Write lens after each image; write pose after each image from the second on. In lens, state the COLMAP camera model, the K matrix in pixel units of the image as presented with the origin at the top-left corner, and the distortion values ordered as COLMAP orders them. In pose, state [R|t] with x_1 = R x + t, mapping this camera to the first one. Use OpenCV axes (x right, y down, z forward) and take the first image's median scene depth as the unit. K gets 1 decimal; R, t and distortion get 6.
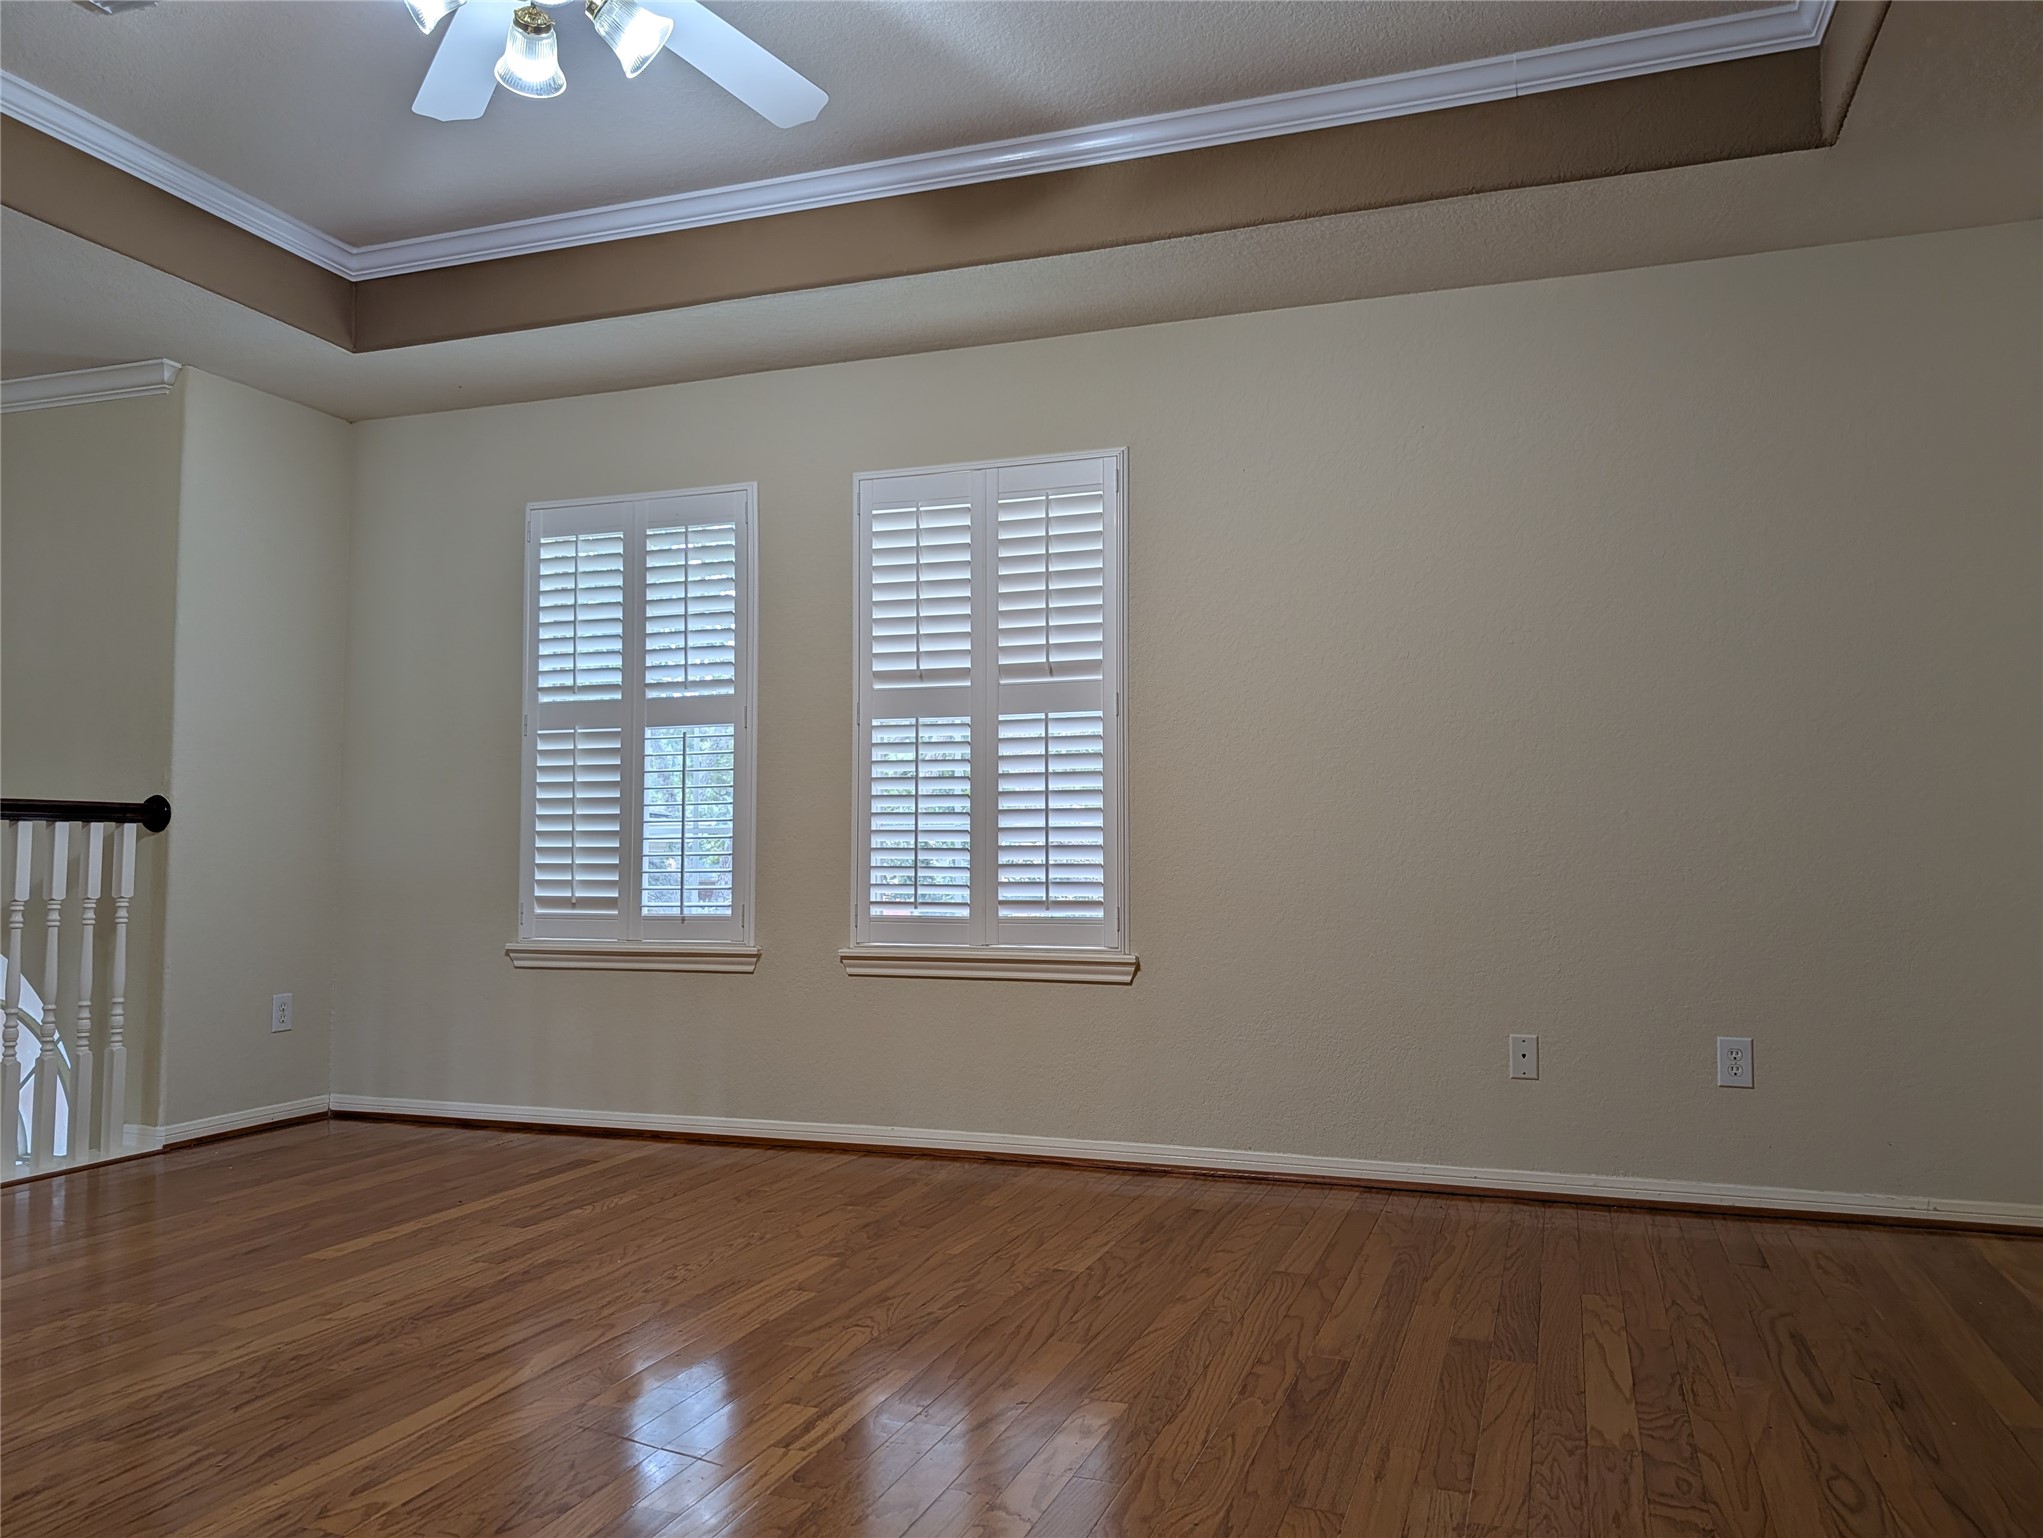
lens RADIAL K [[1461.2, 0, 1026.4], [0, 1461.2, 769.6], [0, 0, 1]] dist [0.017591, -0.017452]
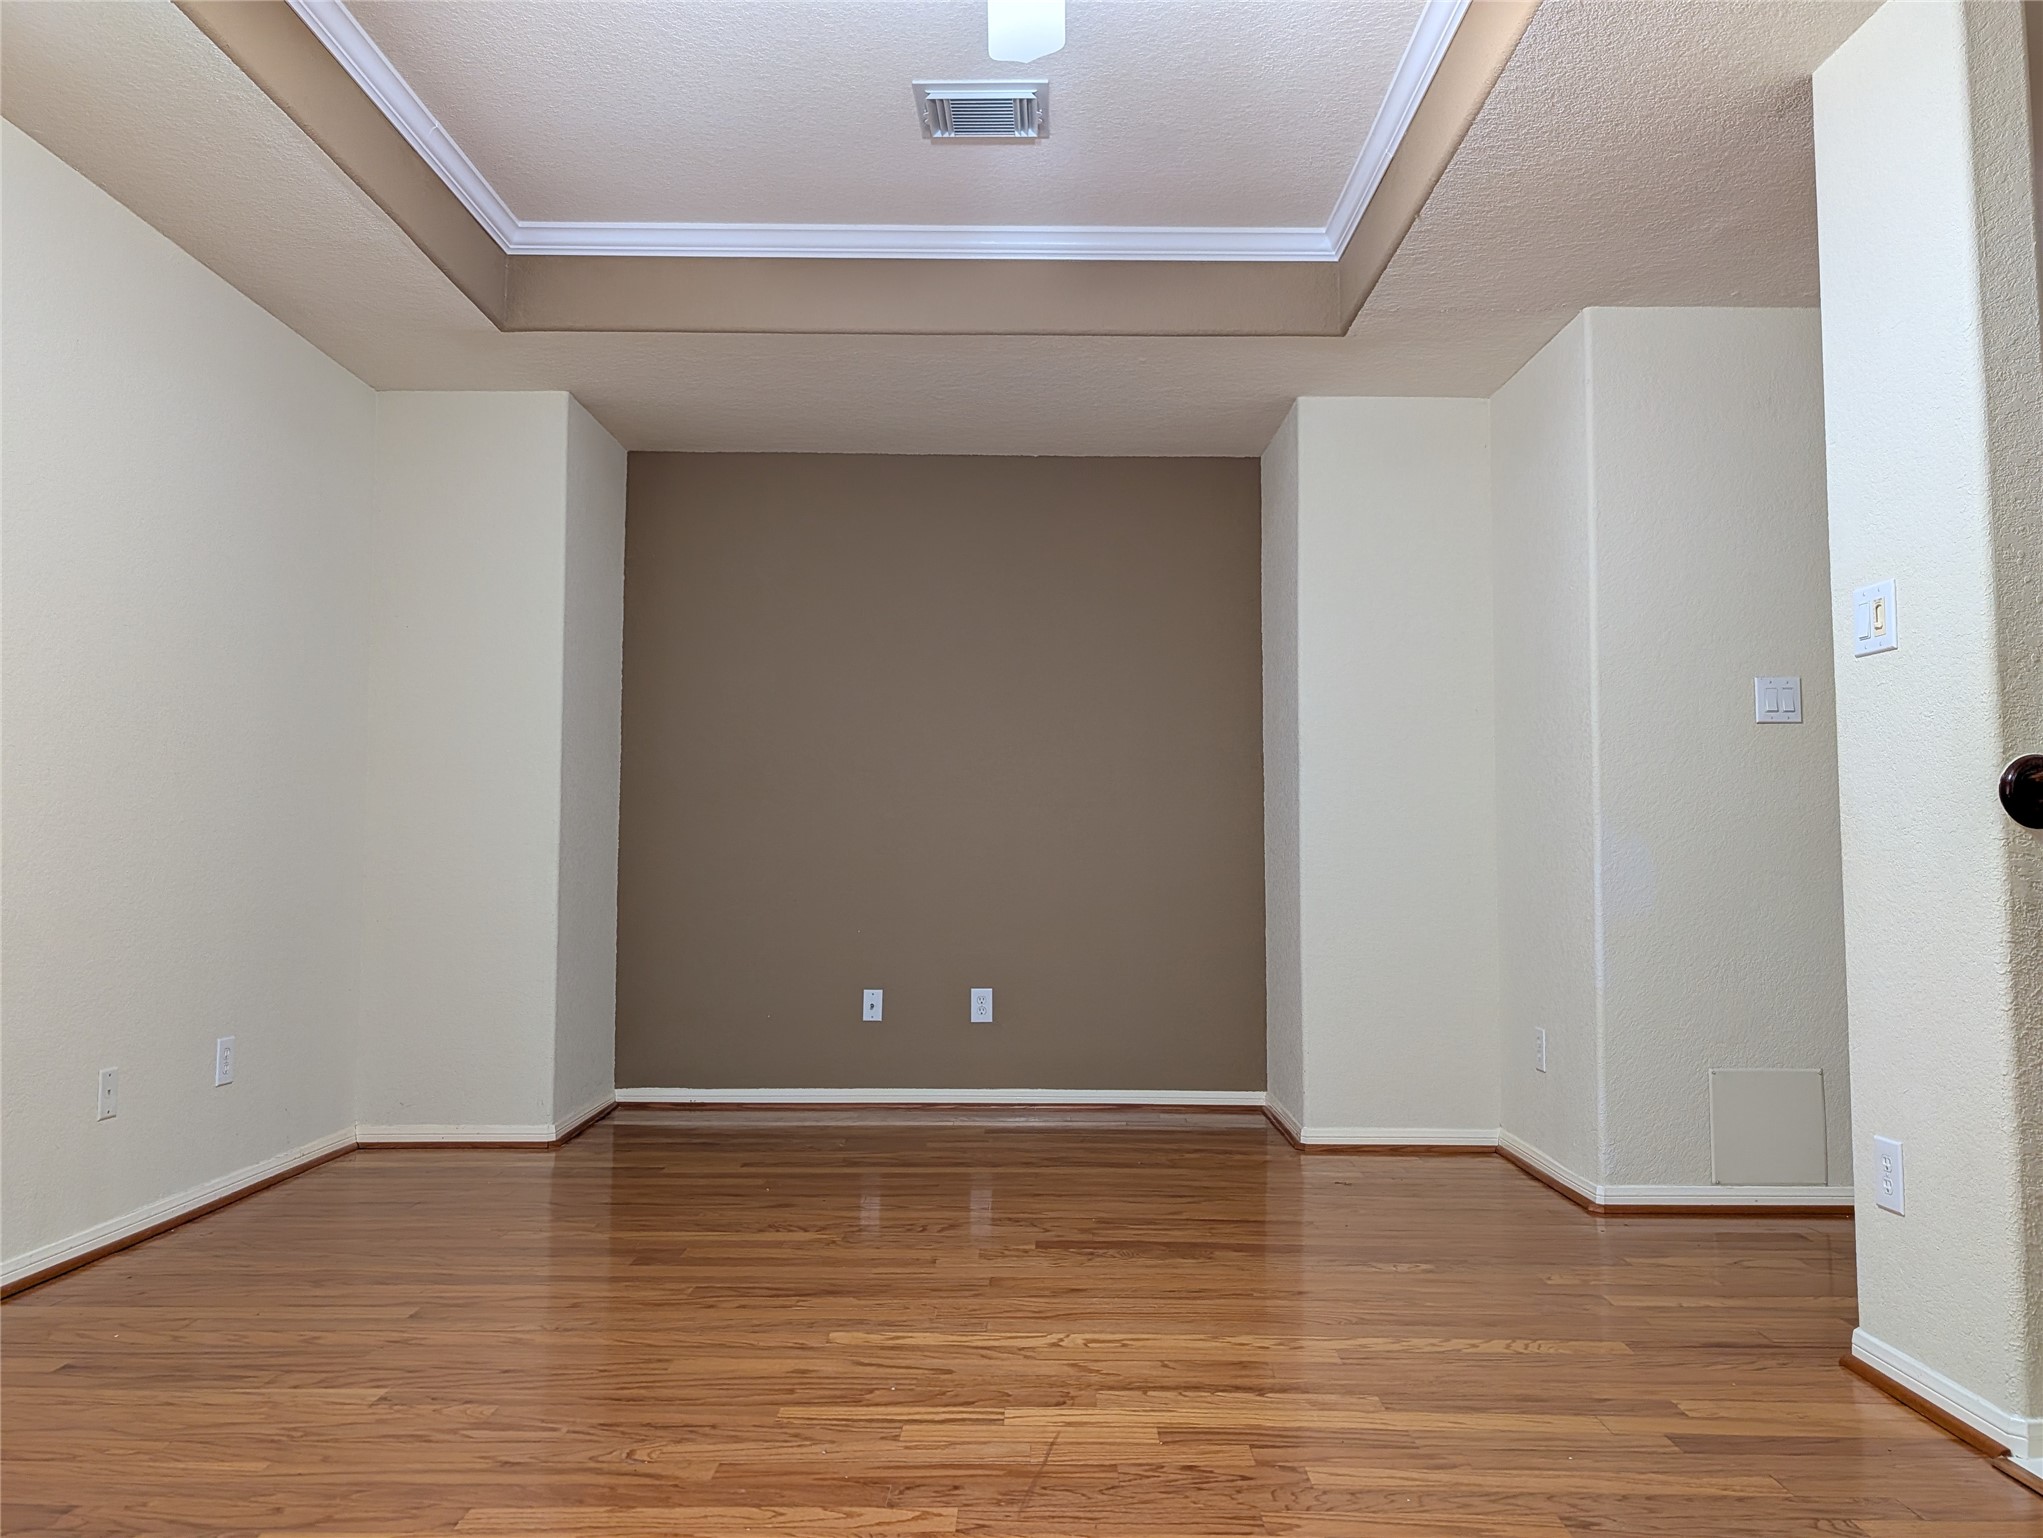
lens RADIAL K [[1461.2, 0, 1027.3], [0, 1461.2, 773.6], [0, 0, 1]] dist [0.017591, -0.017452]
pose [[-0.318479, 0.057407, 0.946190, -0.953954], [-0.060895, 0.994864, -0.080857, 0.058261], [-0.945972, -0.083370, -0.313348, 1.064575]]
